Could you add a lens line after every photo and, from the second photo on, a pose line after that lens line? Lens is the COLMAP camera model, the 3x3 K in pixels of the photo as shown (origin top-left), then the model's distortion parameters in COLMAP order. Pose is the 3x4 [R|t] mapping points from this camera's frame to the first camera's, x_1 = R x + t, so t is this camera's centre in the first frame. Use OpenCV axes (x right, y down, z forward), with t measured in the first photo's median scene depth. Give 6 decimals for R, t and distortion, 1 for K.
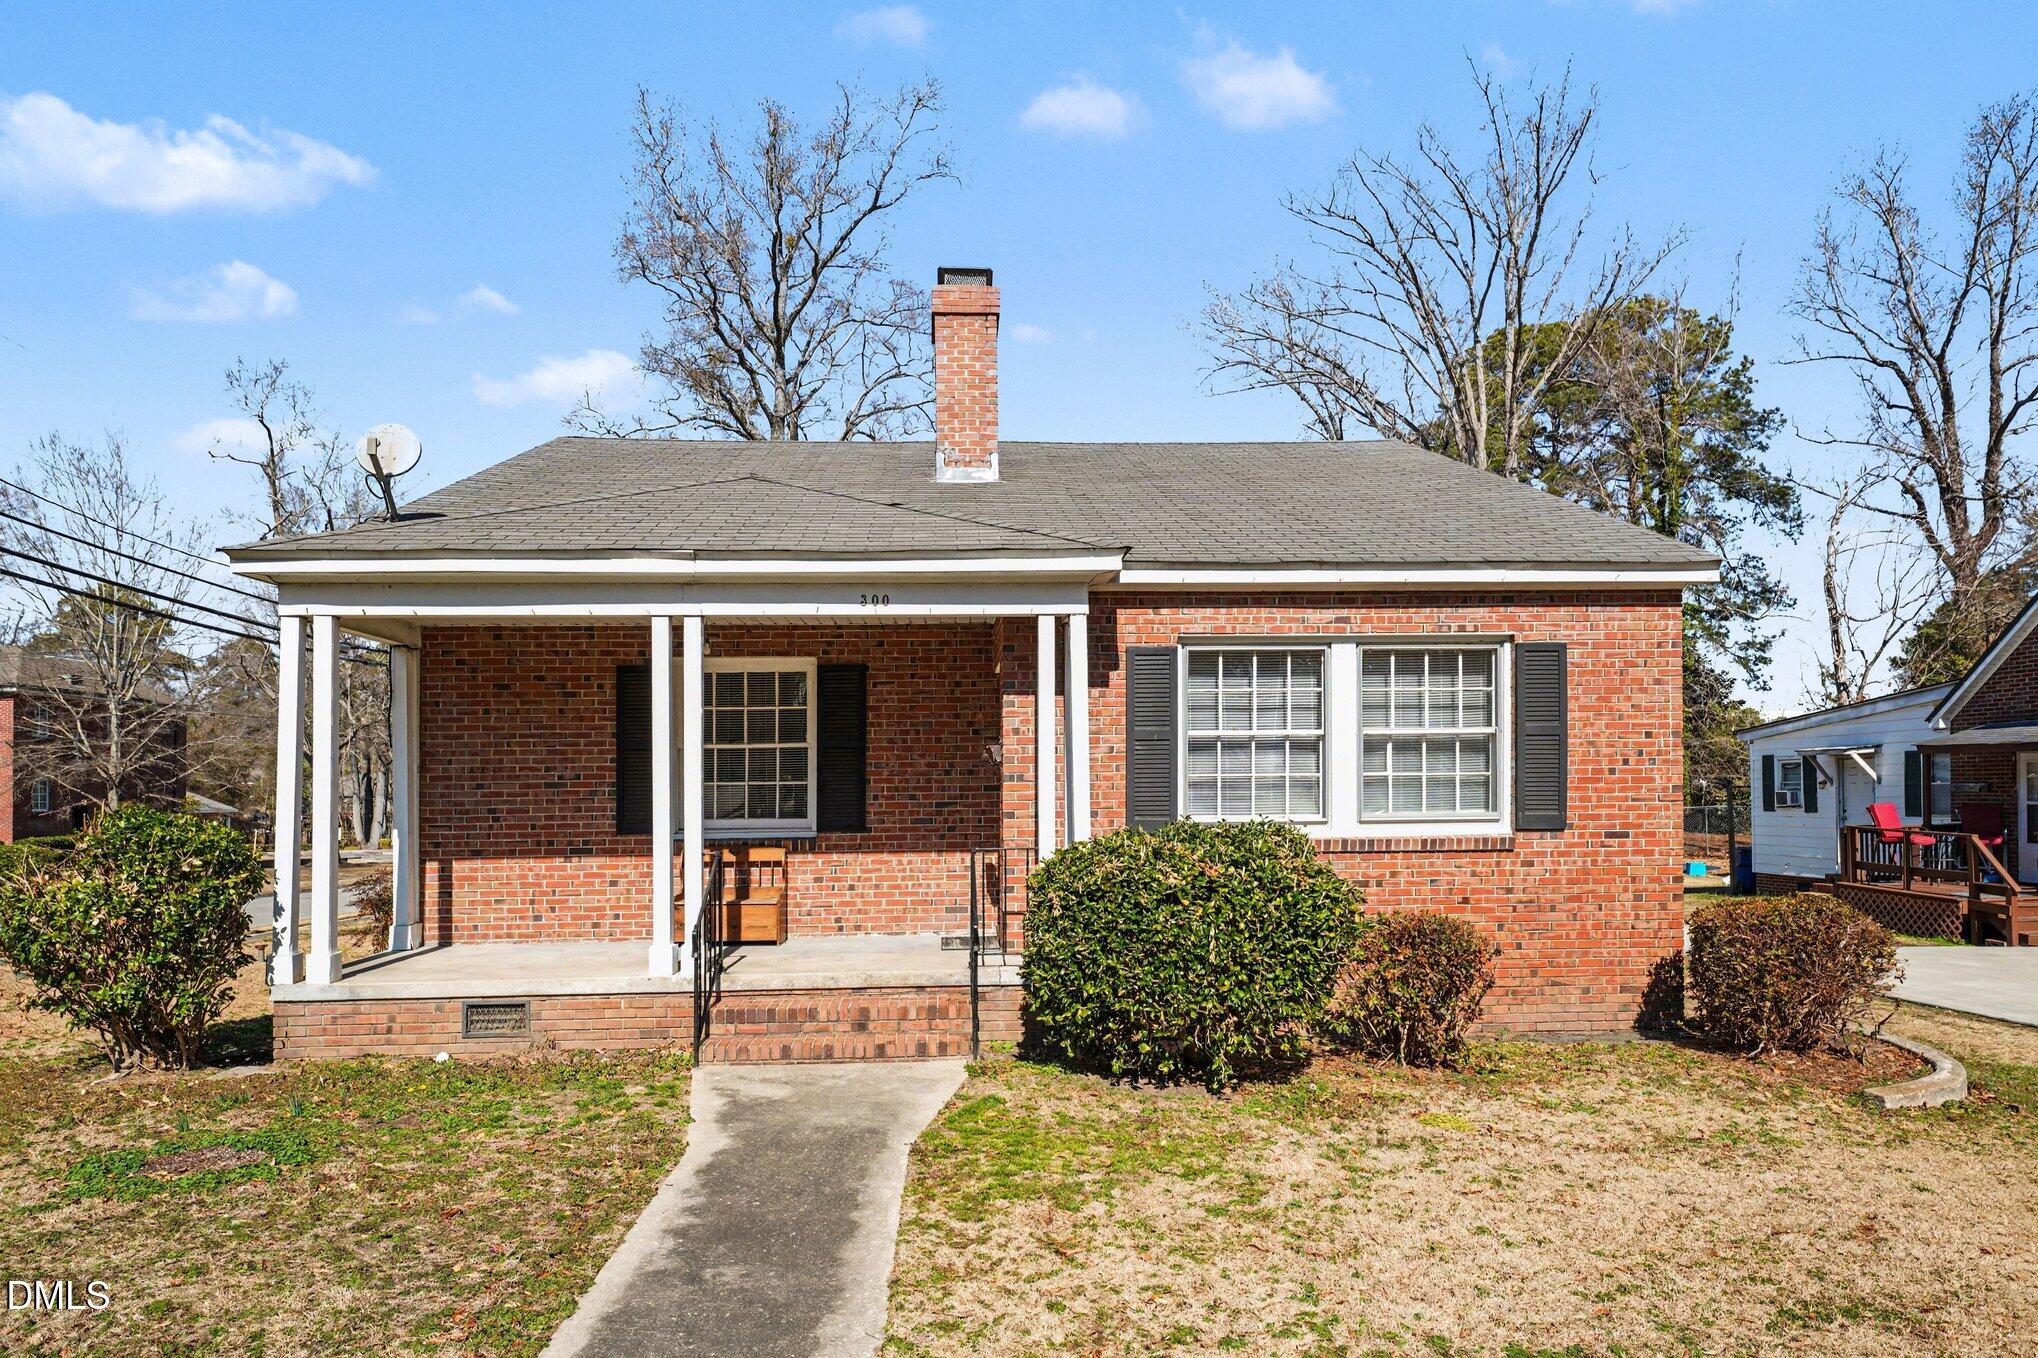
lens RADIAL K [[1261.7, 0, 1024.6], [0, 1261.7, 777.9], [0, 0, 1]] dist [0.006041, 0.000331]
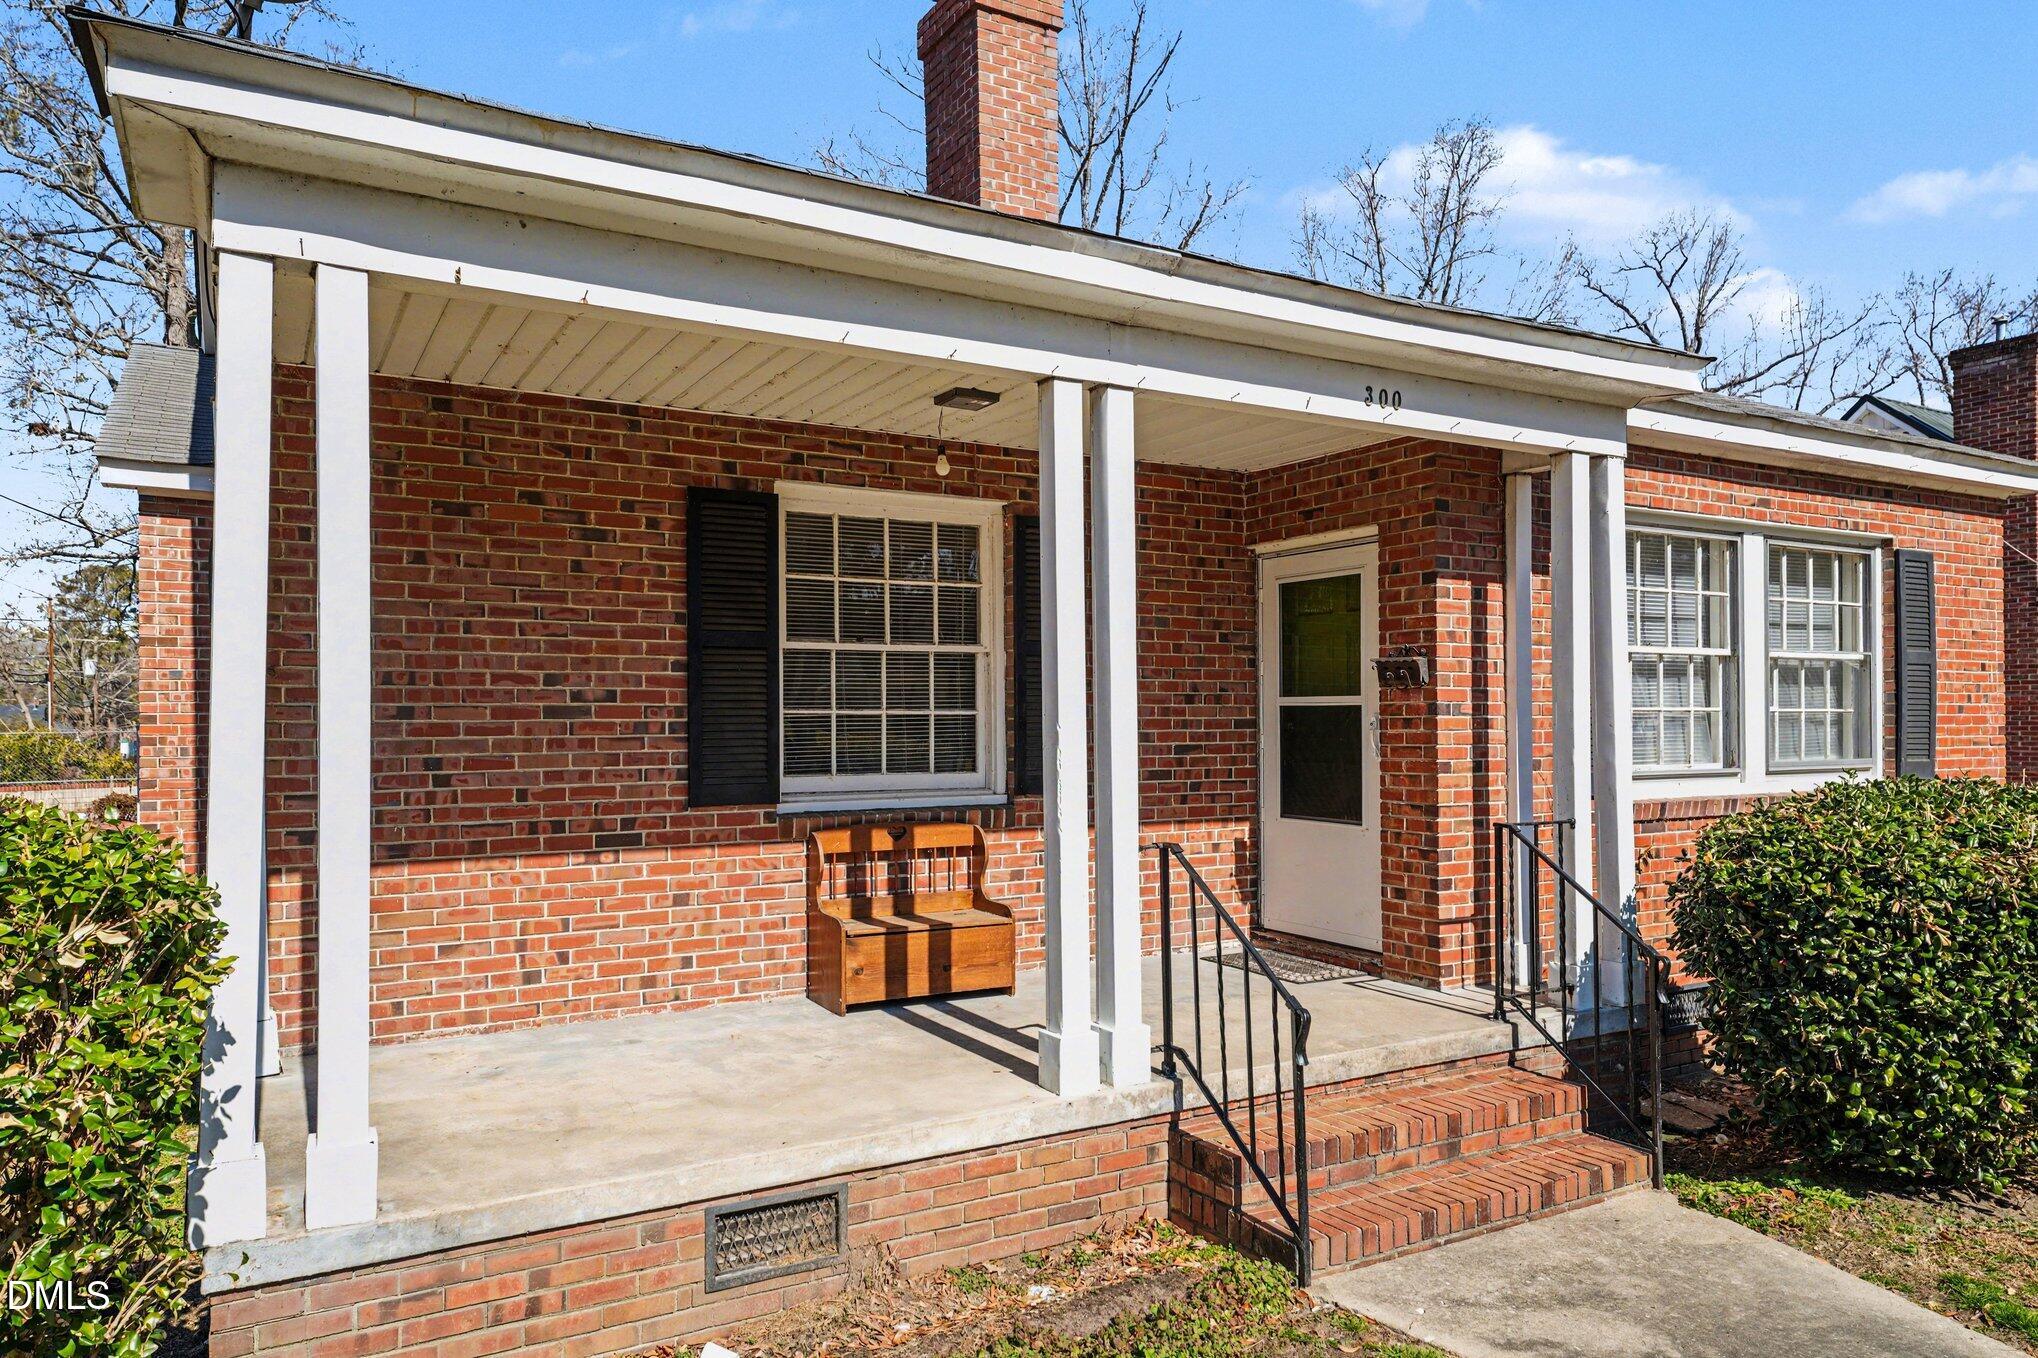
lens RADIAL K [[1343.0, 0, 1015.6], [0, 1343.0, 719.2], [0, 0, 1]] dist [0.014872, 0.003786]
pose [[0.892300, 0.008652, 0.451360, -0.497485], [-0.011410, 0.999929, 0.003391, 0.005319], [-0.451299, -0.008176, 0.892335, 0.478914]]
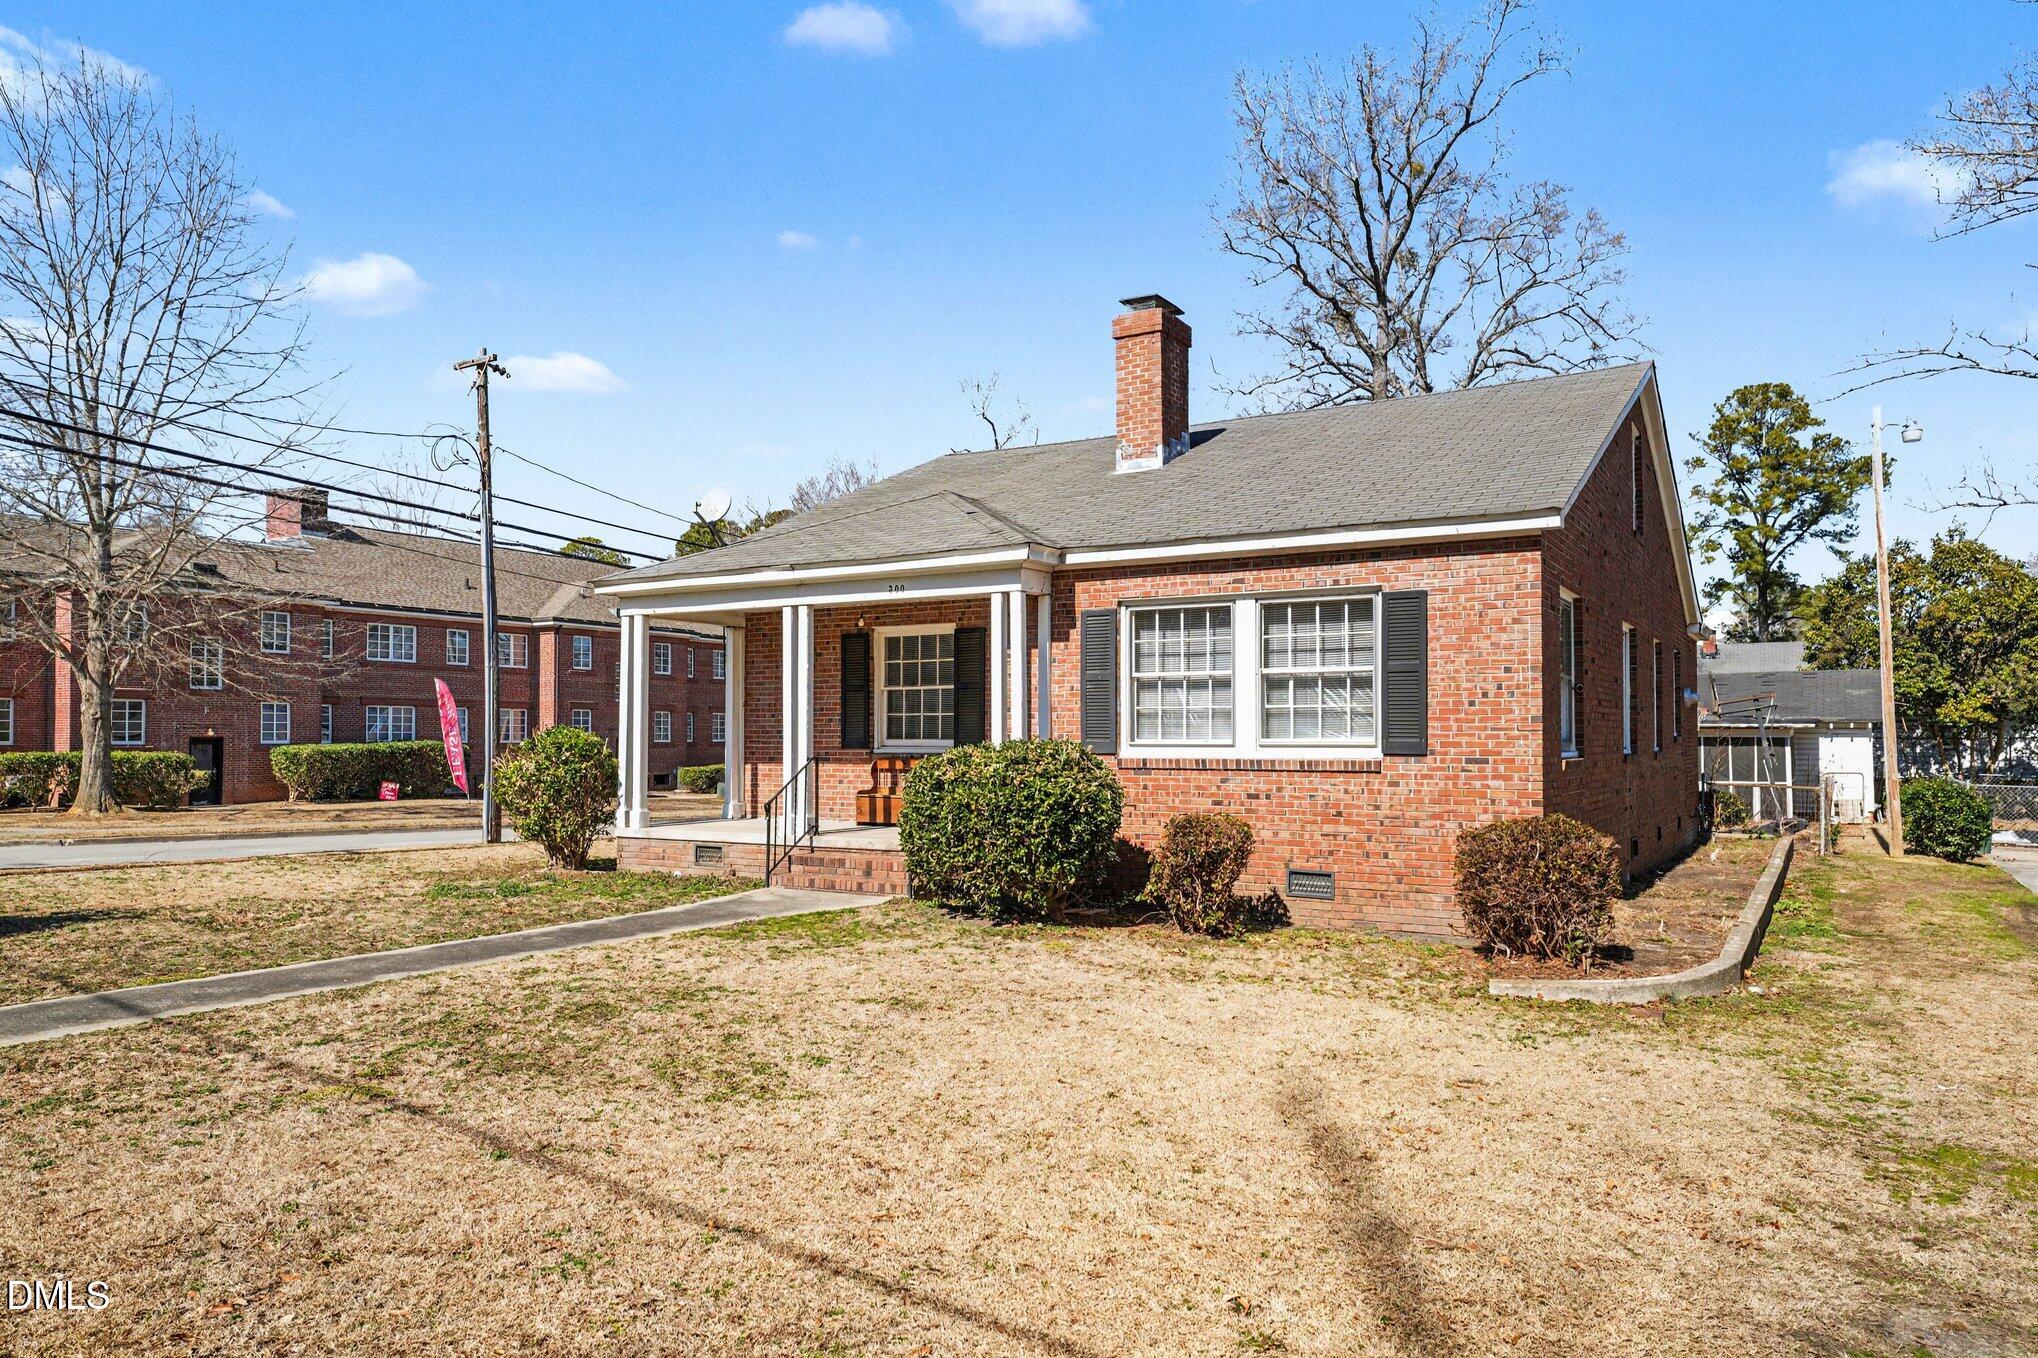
lens RADIAL K [[1343.0, 0, 1015.6], [0, 1343.0, 719.2], [0, 0, 1]] dist [0.014872, 0.003786]
pose [[0.828492, 0.003716, -0.559989, 0.795165], [-0.004075, 0.999992, 0.000607, 0.009465], [0.559986, 0.001779, 0.828500, -0.203394]]
